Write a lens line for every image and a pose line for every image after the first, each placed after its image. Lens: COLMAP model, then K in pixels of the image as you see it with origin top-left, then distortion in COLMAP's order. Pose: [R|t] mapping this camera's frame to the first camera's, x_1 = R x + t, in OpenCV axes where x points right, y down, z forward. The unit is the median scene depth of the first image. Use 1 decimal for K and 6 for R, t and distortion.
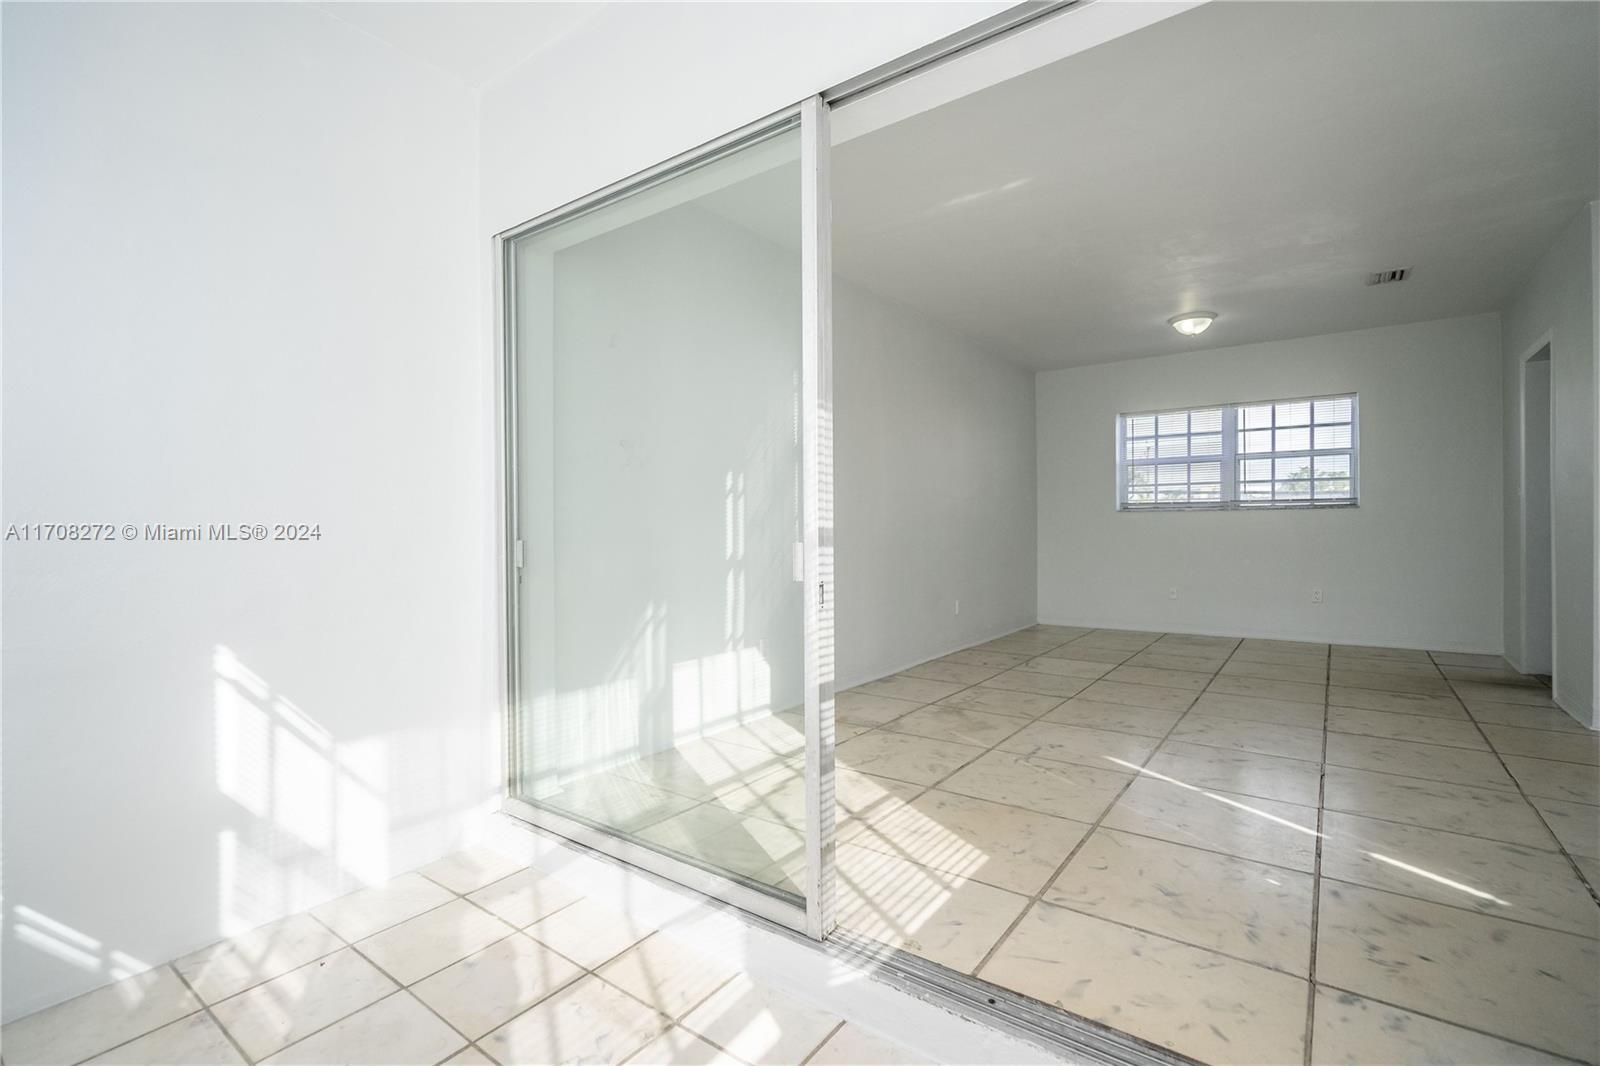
lens RADIAL K [[723.4, 0, 808.7], [0, 723.4, 529.7], [0, 0, 1]] dist [-0.000043, -0.000271]
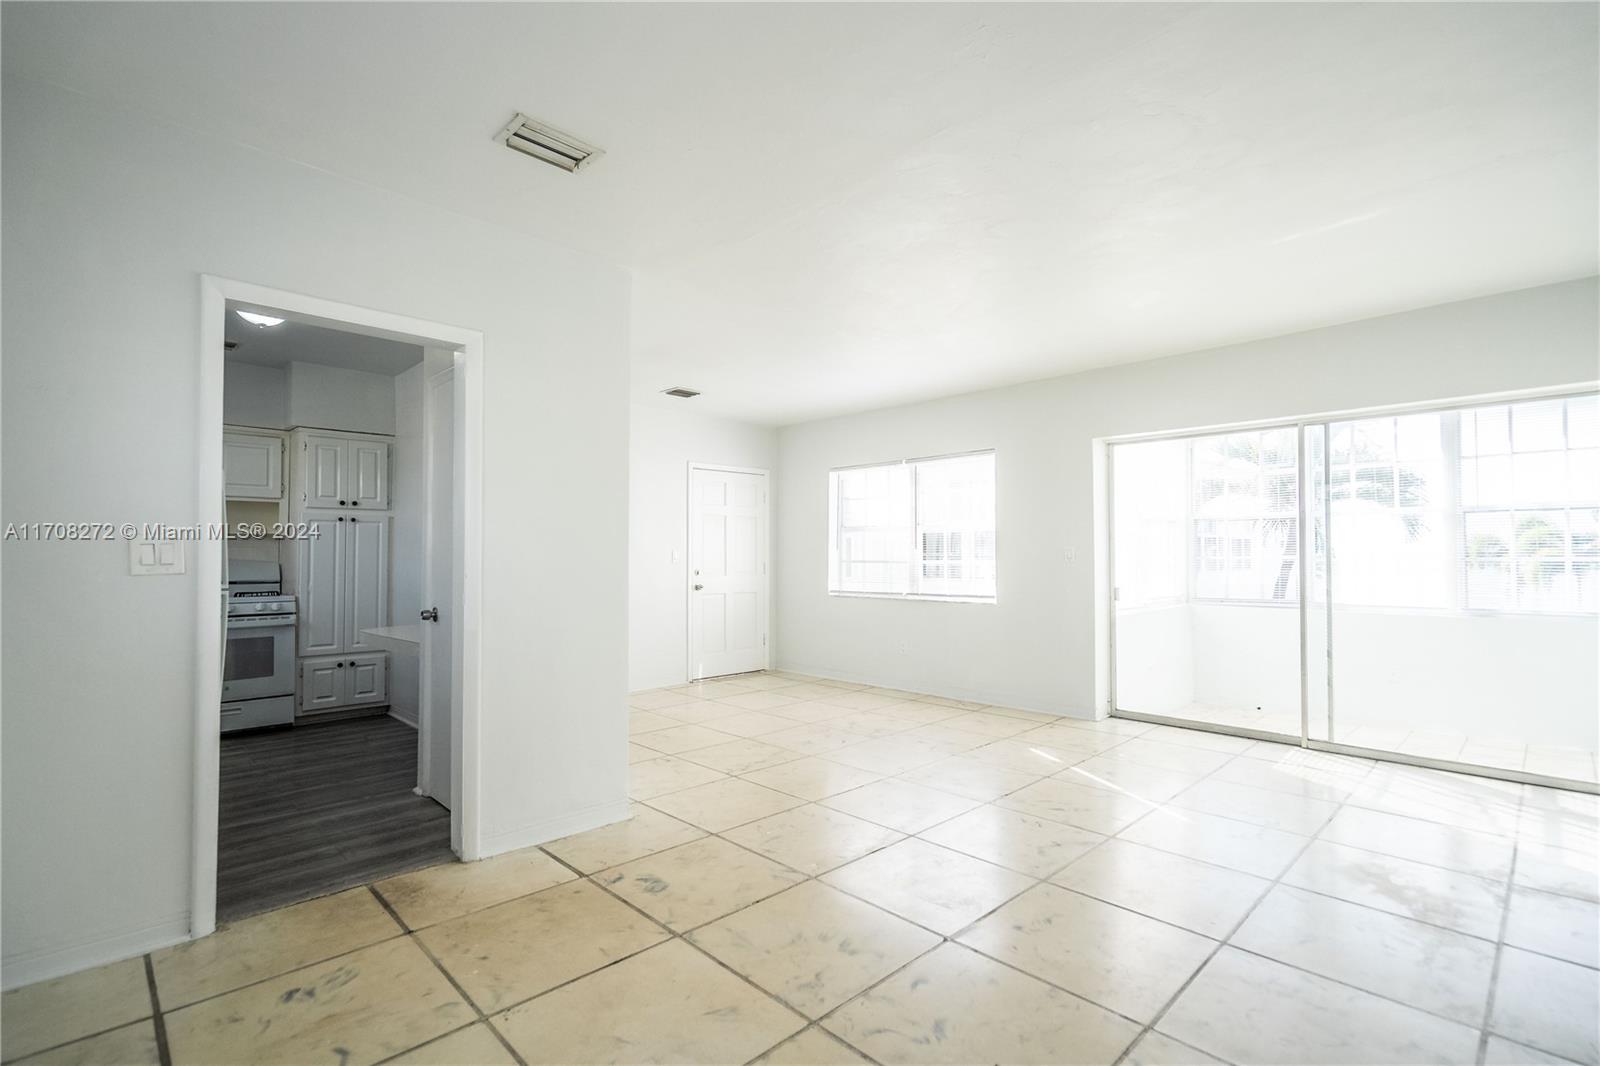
lens RADIAL K [[740.0, 0, 795.2], [0, 740.0, 539.1], [0, 0, 1]] dist [-0.002356, -0.000215]
pose [[-0.984624, 0.011102, 0.174335, 0.770071], [0.008421, 0.999835, -0.016111, -0.080342], [-0.174485, -0.014395, -0.984555, 2.135970]]
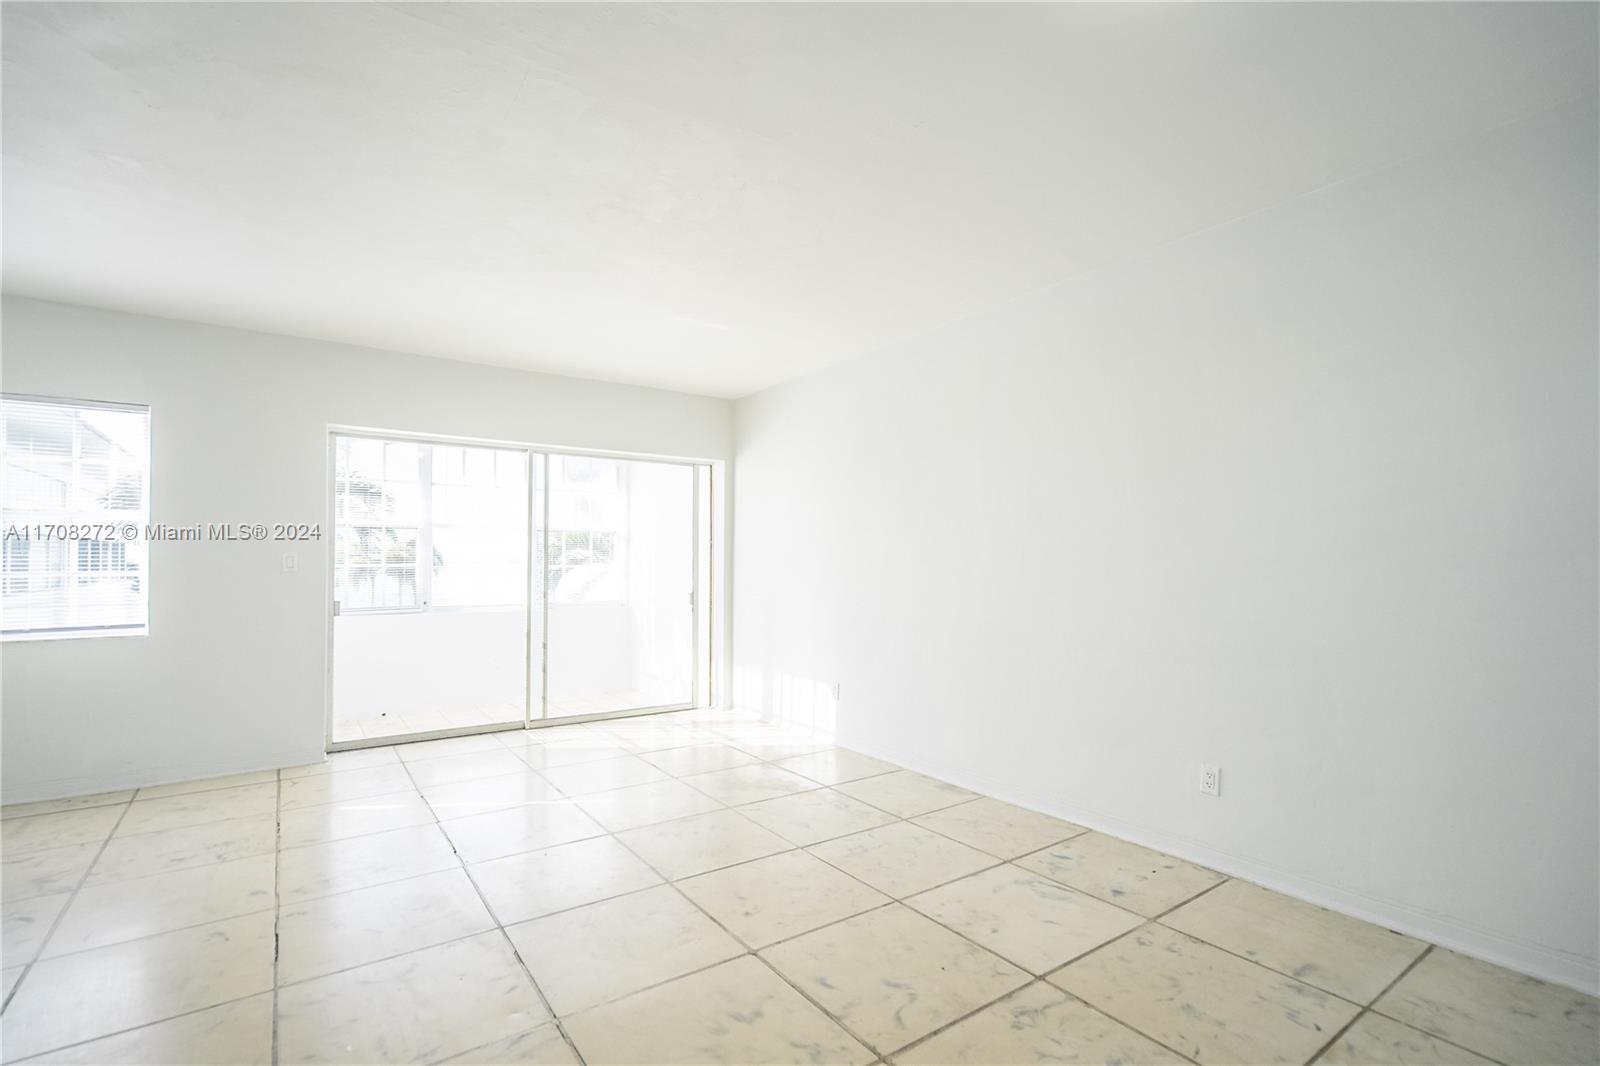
lens RADIAL K [[730.9, 0, 799.9], [0, 730.9, 540.6], [0, 0, 1]] dist [0.002695, 0.000178]
pose [[-0.320650, -0.023909, -0.946896, 1.426604], [-0.004820, 0.999710, -0.023611, -0.079112], [0.947185, -0.003007, -0.320672, 1.653934]]
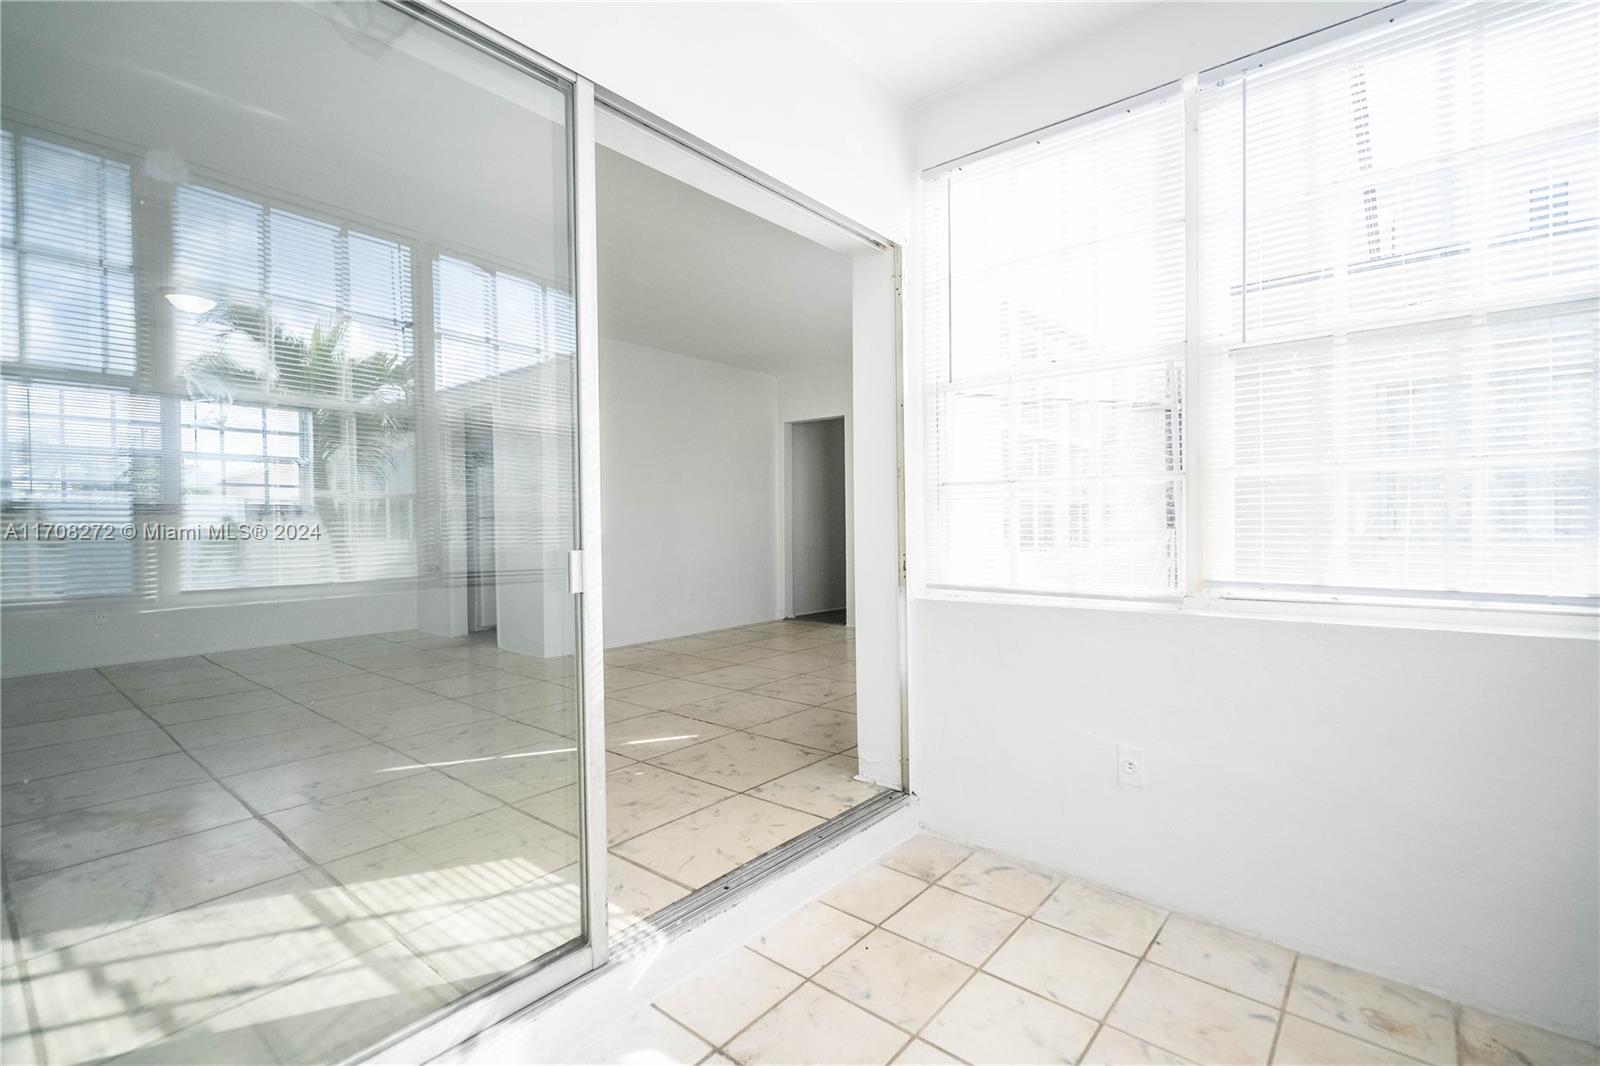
lens RADIAL K [[726.2, 0, 797.8], [0, 726.2, 527.8], [0, 0, 1]] dist [0.000948, -0.000317]
pose [[0.072560, -0.003343, 0.997358, -0.508321], [0.013409, 0.999907, 0.002376, -0.005338], [-0.997274, 0.013201, 0.072598, 0.364238]]
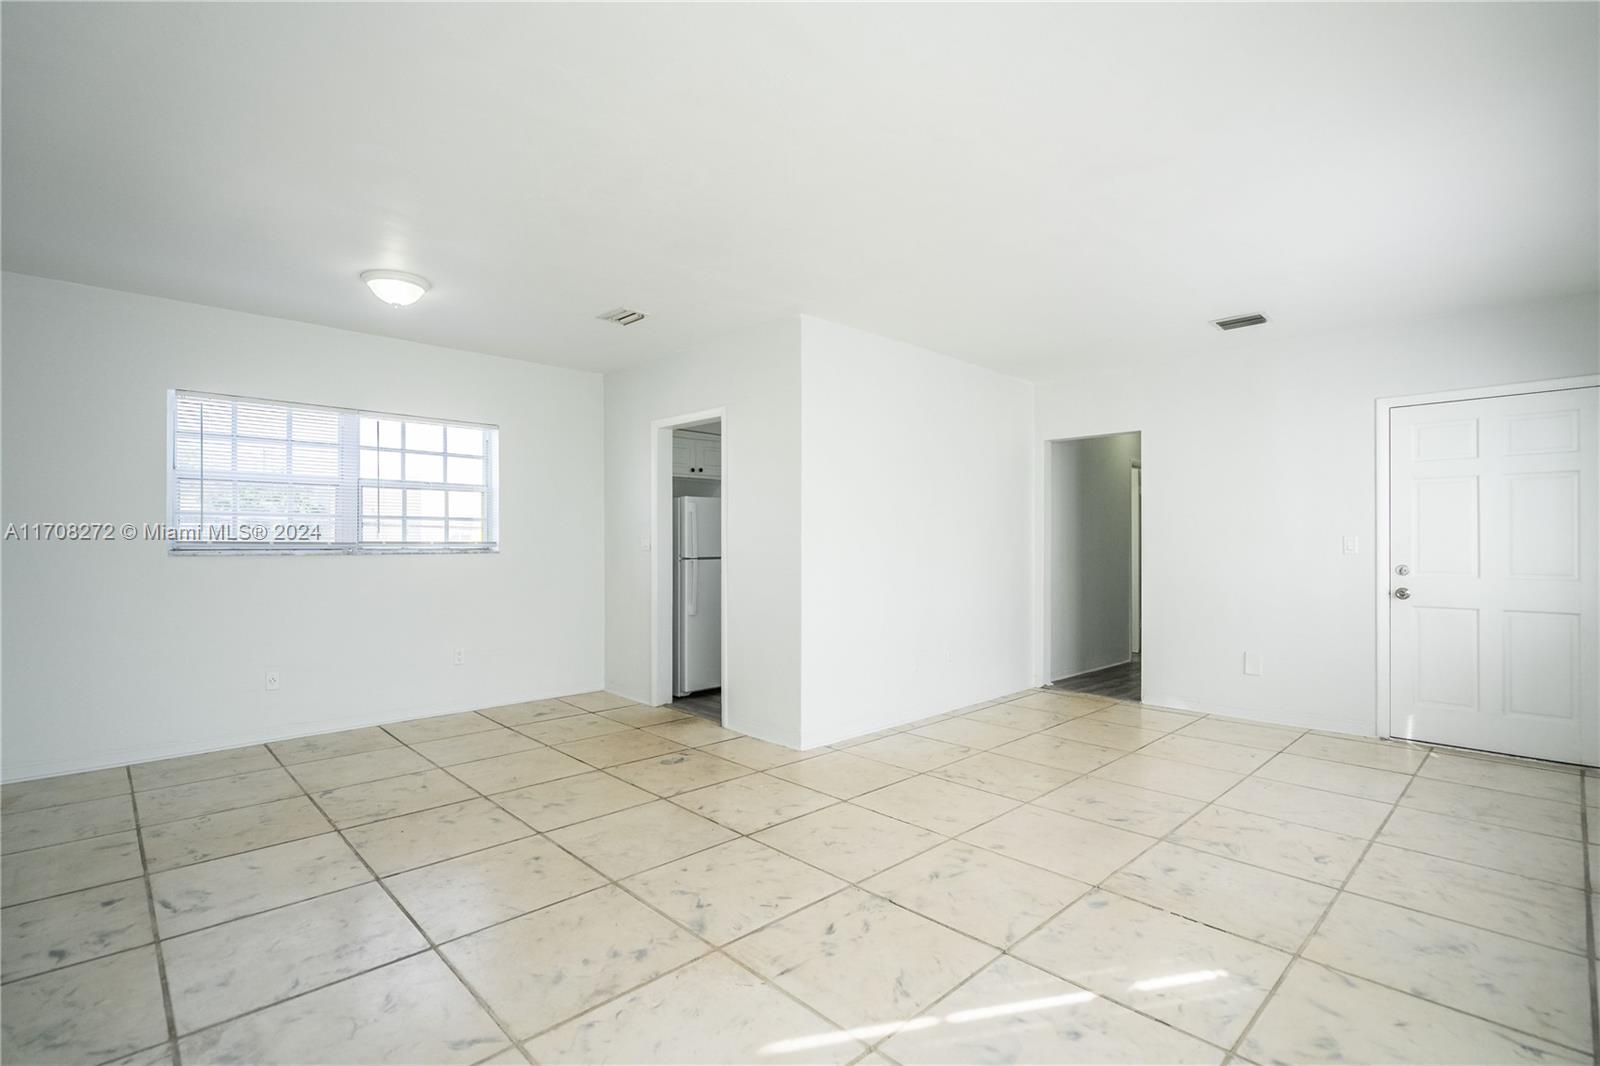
lens RADIAL K [[740.0, 0, 795.2], [0, 740.0, 539.1], [0, 0, 1]] dist [-0.002356, -0.000215]
pose [[0.181066, 0.011166, 0.983408, -0.146888], [0.002737, 0.999926, -0.011858, -0.066790], [-0.983467, 0.004838, 0.181022, 0.871497]]
